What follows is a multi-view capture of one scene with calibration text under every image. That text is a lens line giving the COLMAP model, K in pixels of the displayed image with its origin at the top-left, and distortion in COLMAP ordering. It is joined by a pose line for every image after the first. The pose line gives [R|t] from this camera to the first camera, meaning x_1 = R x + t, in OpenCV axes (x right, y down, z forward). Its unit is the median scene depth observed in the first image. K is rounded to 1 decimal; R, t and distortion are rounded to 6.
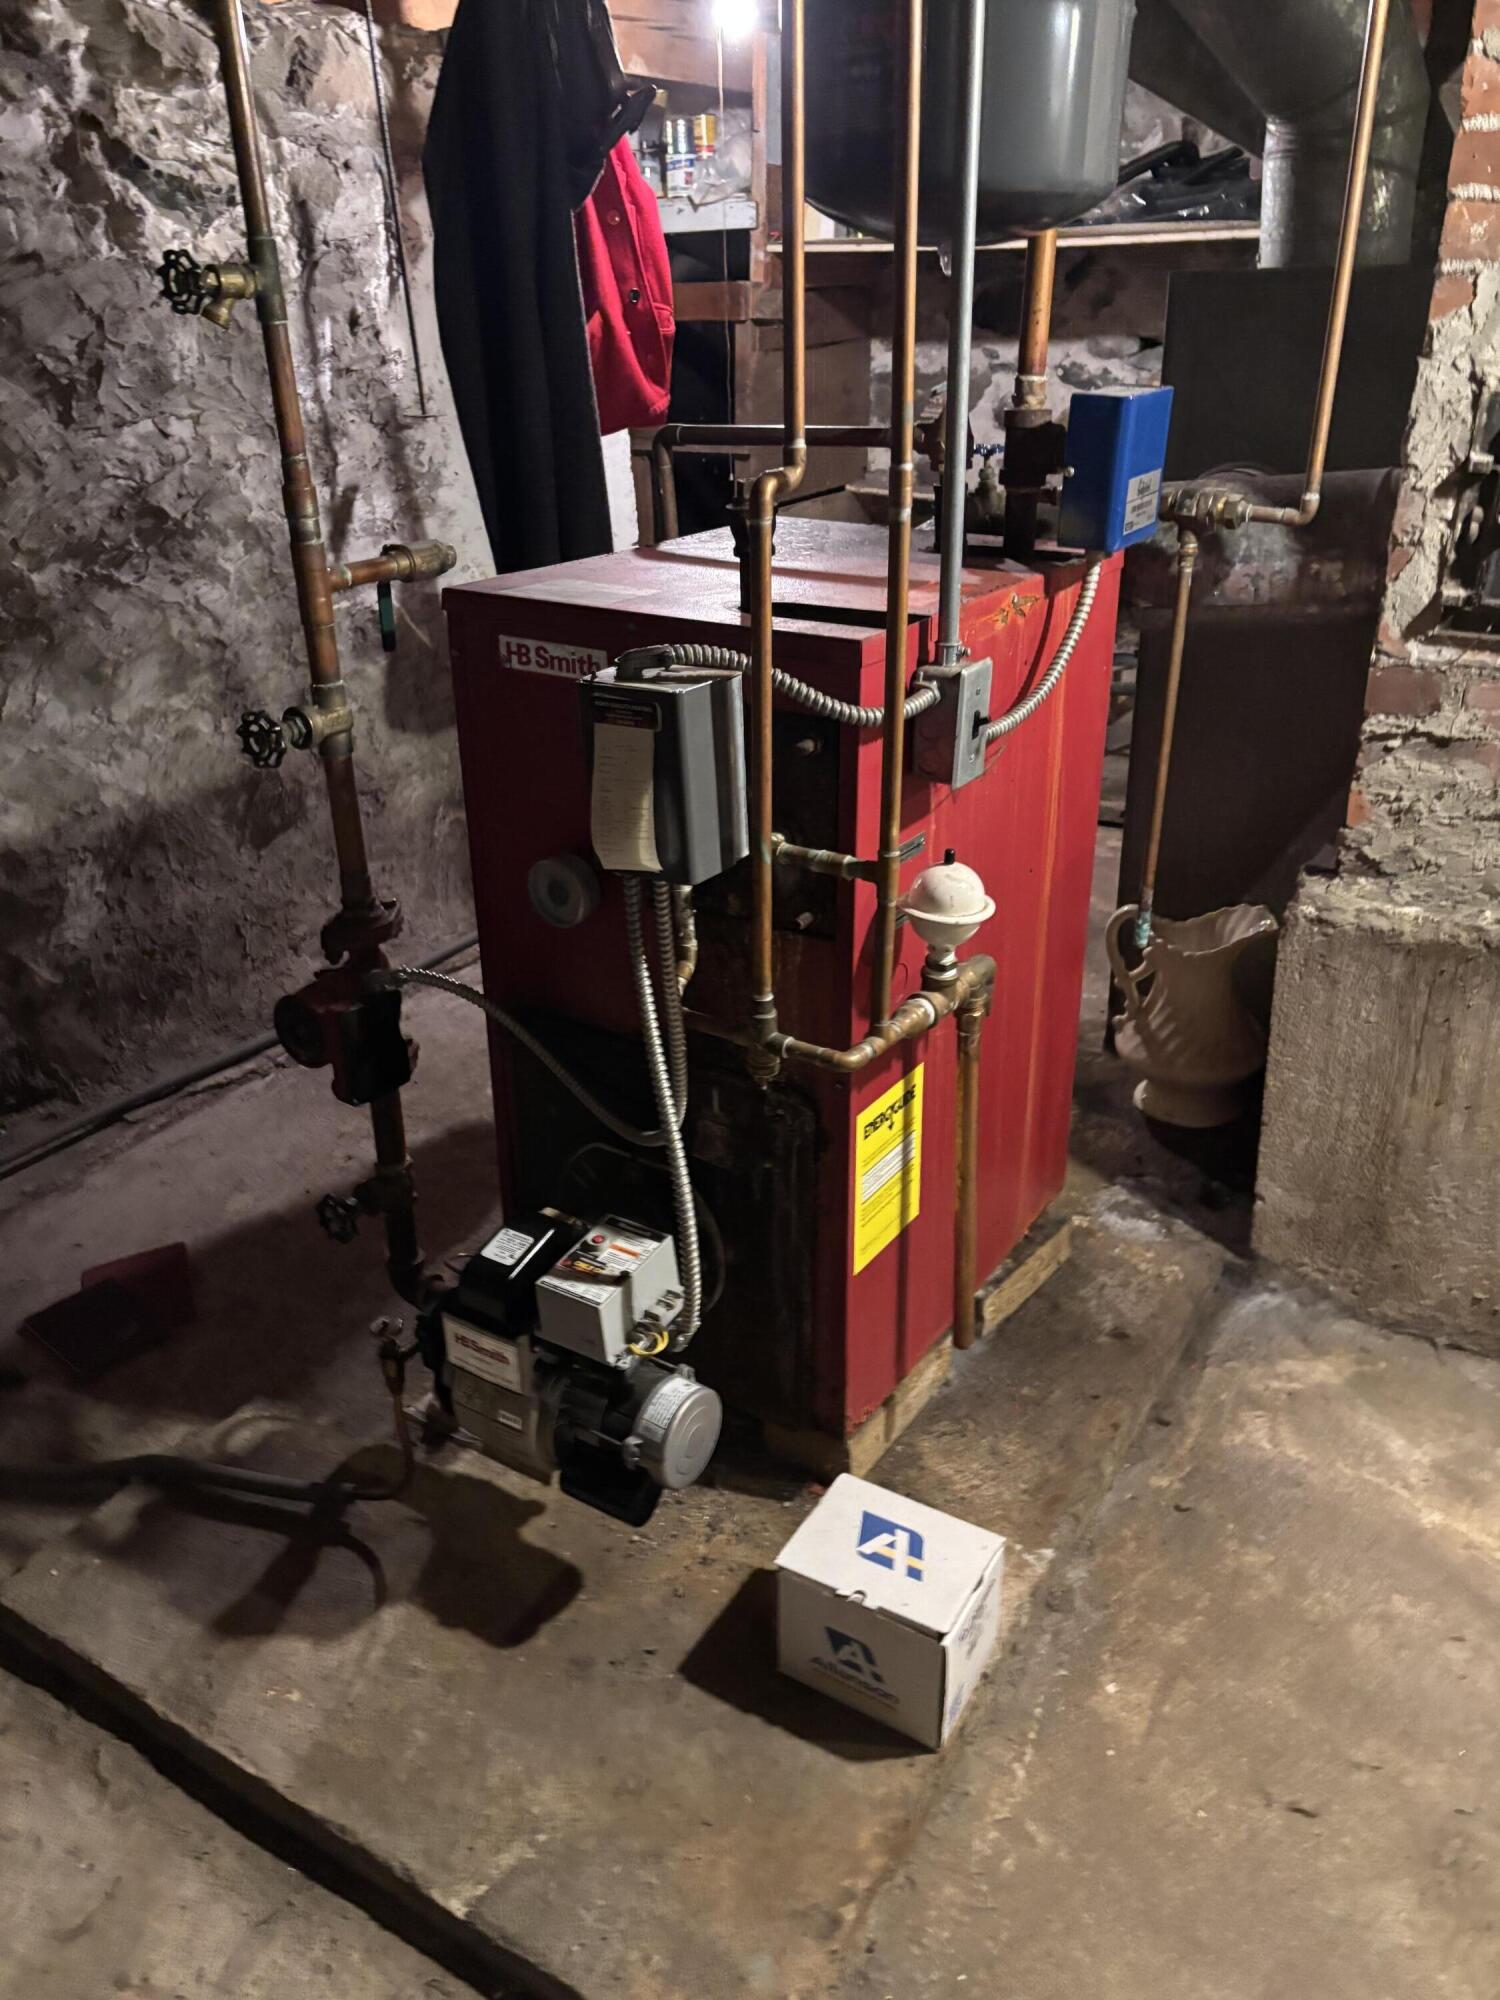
lens RADIAL K [[1534.5, 0, 747.9], [0, 1534.5, 1008.8], [0, 0, 1]] dist [0.007227, -0.000015]
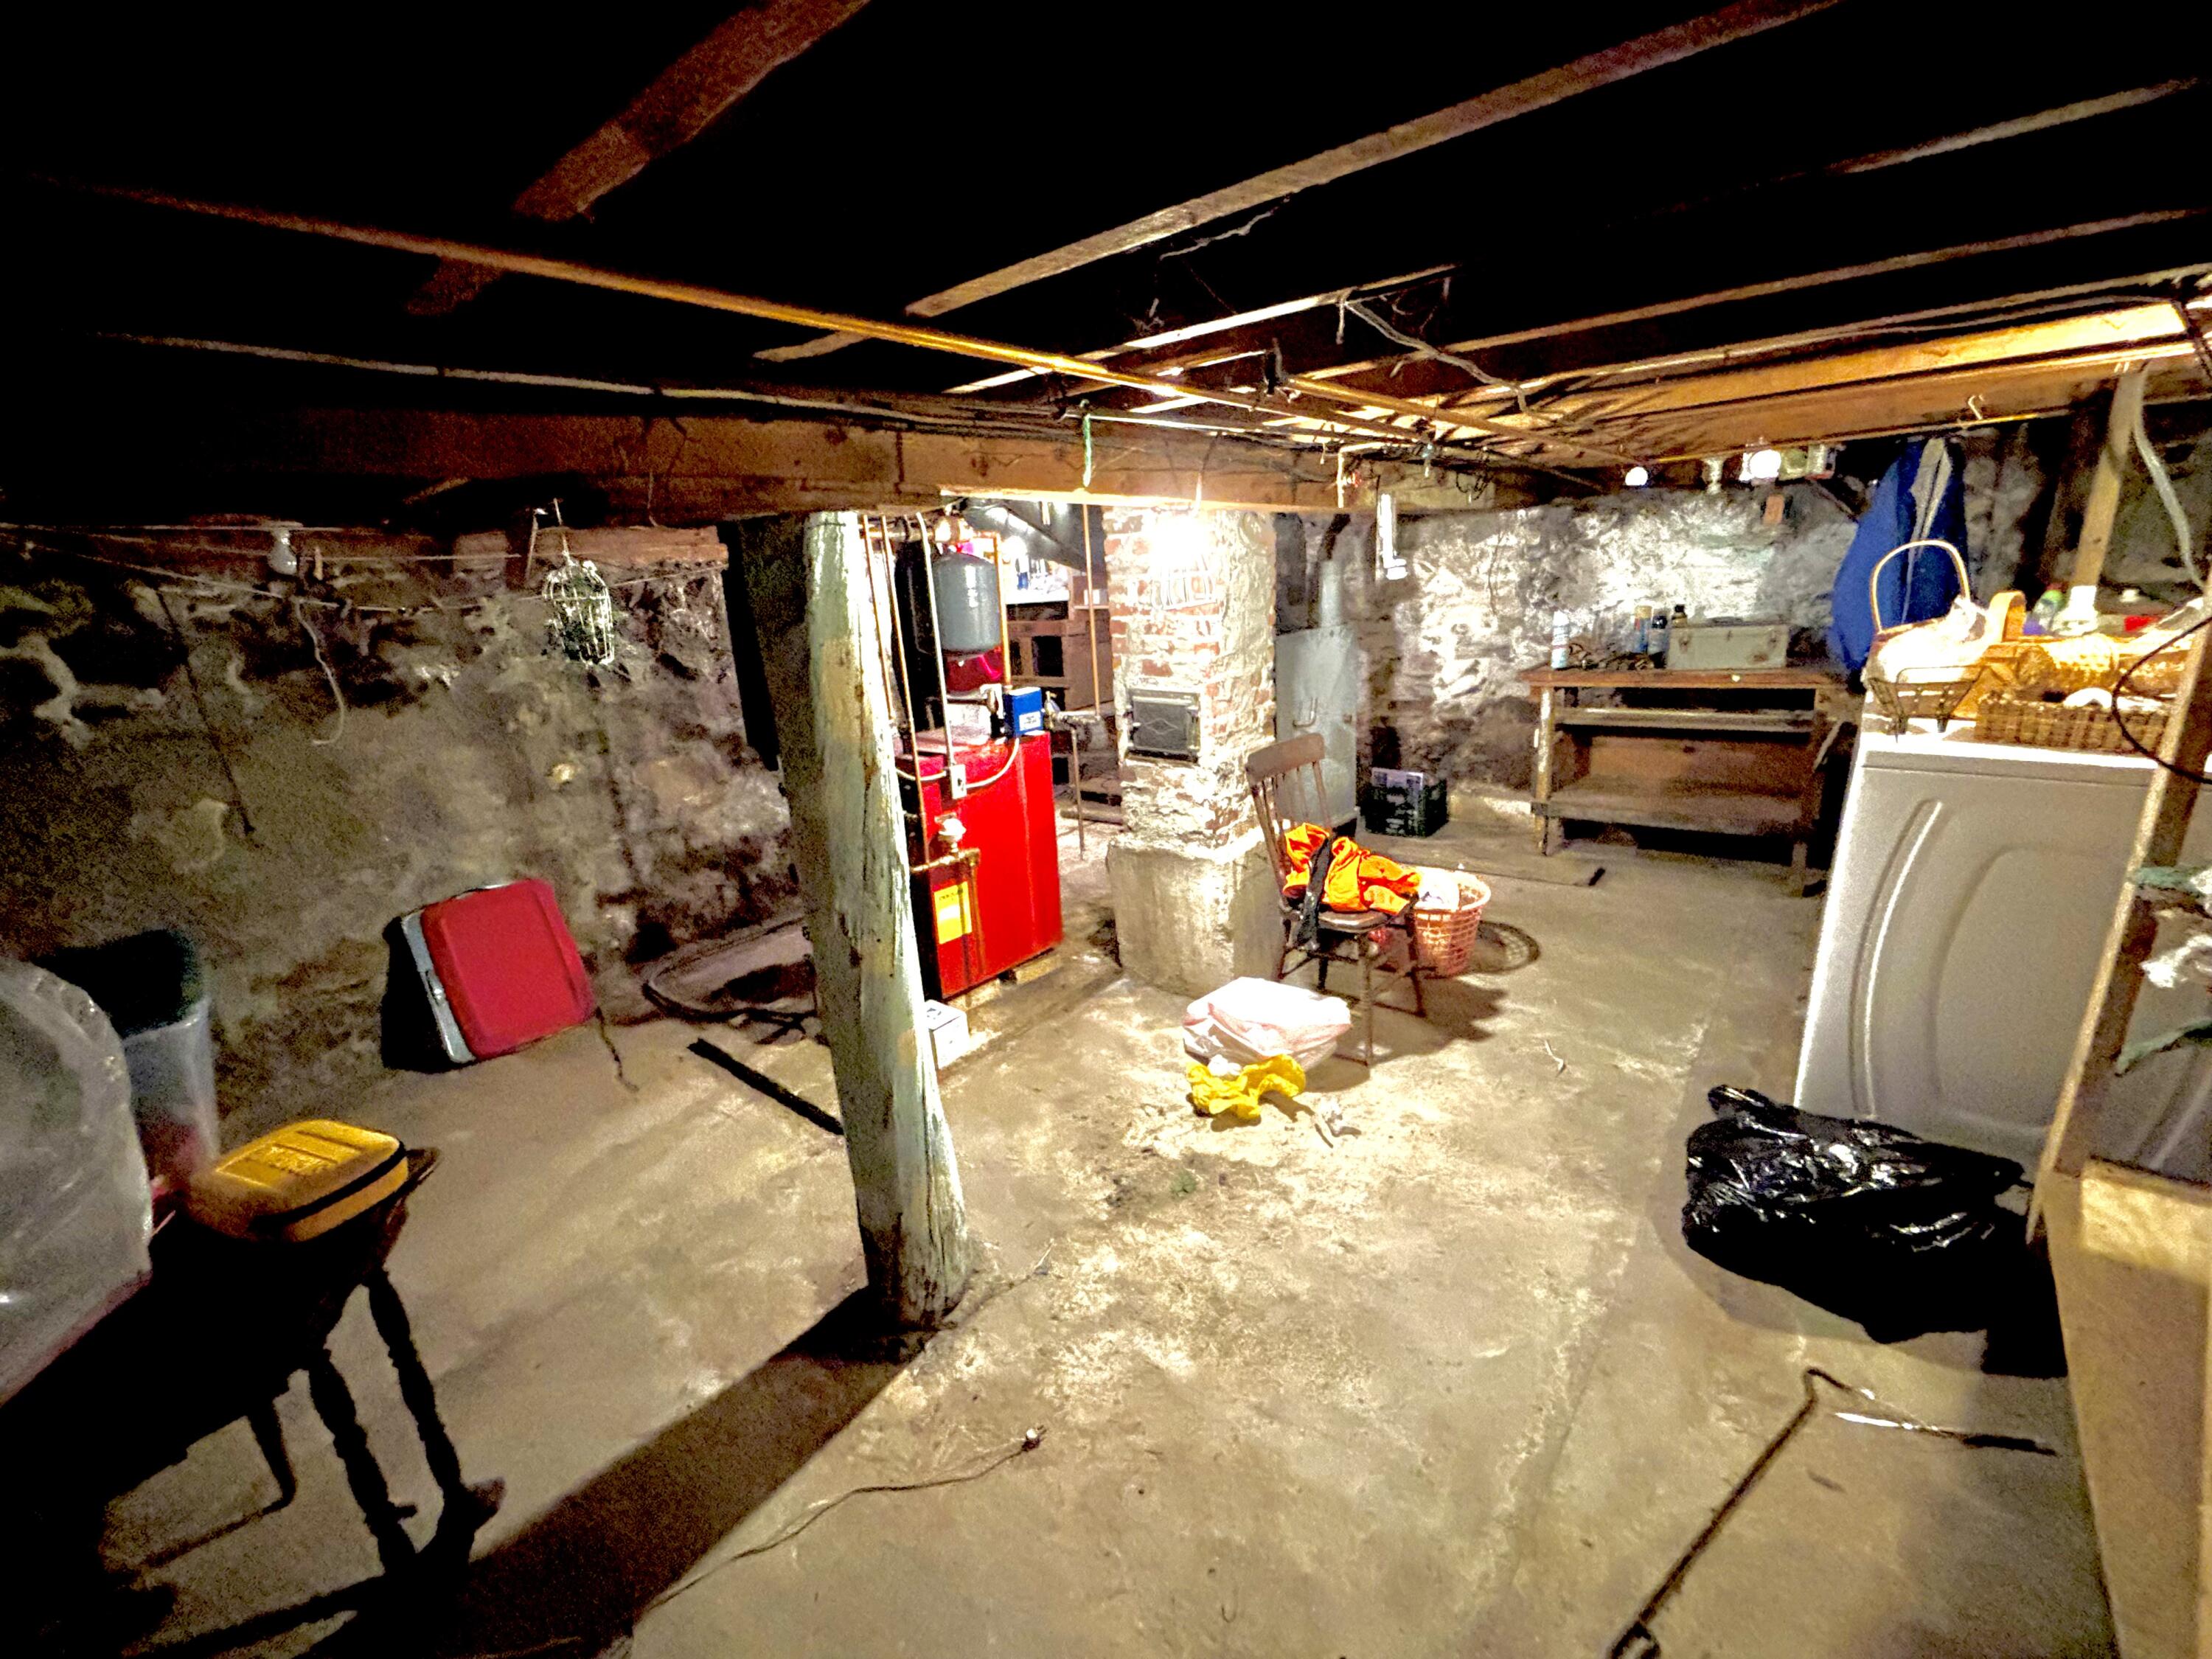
lens RADIAL K [[899.9, 0, 1110.1], [0, 899.9, 830.3], [0, 0, 1]] dist [0.000143, -0.000163]
pose [[0.990114, -0.004863, -0.140178, 0.665082], [-0.017522, 0.987281, -0.158015, 0.215409], [0.139163, 0.158910, 0.977436, -0.860439]]
